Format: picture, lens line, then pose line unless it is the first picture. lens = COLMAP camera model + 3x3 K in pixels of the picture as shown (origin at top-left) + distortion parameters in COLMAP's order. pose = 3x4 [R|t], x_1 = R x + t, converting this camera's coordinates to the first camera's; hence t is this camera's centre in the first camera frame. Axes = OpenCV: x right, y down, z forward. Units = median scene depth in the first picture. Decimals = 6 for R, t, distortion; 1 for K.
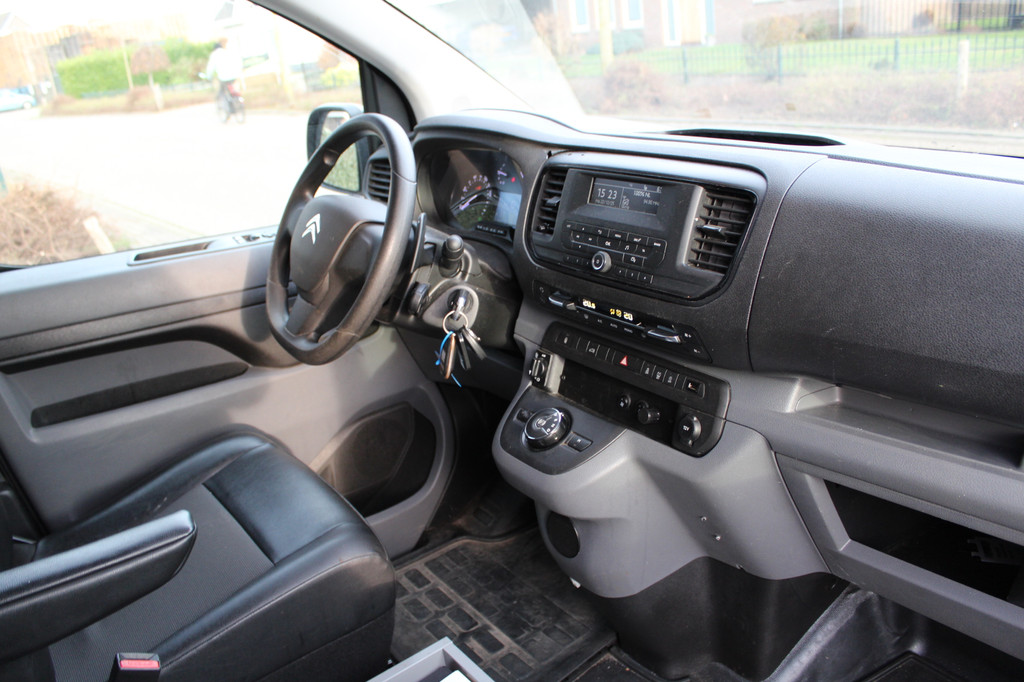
lens RADIAL K [[844.5, 0, 492.2], [0, 844.5, 336.8], [0, 0, 1]] dist [-0.157039, 0.161695]
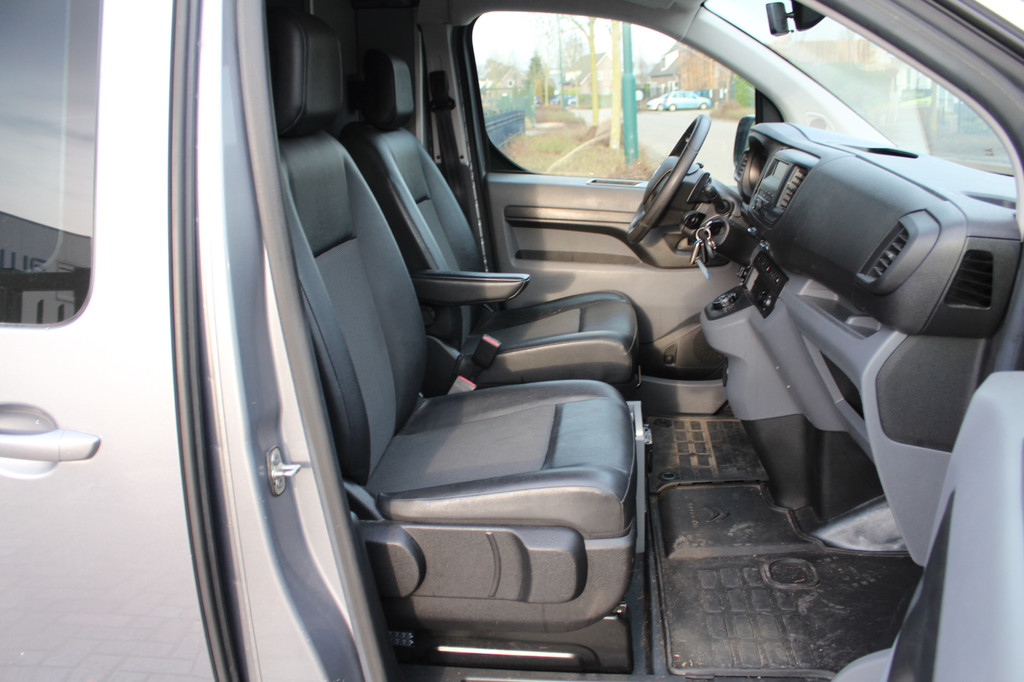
lens RADIAL K [[924.9, 0, 500.0], [0, 924.9, 344.2], [0, 0, 1]] dist [-0.158398, 0.202379]
pose [[0.723551, 0.262425, -0.638441, 0.741759], [-0.288459, 0.955234, 0.065726, 0.157857], [0.627109, 0.136608, 0.766859, -0.557852]]
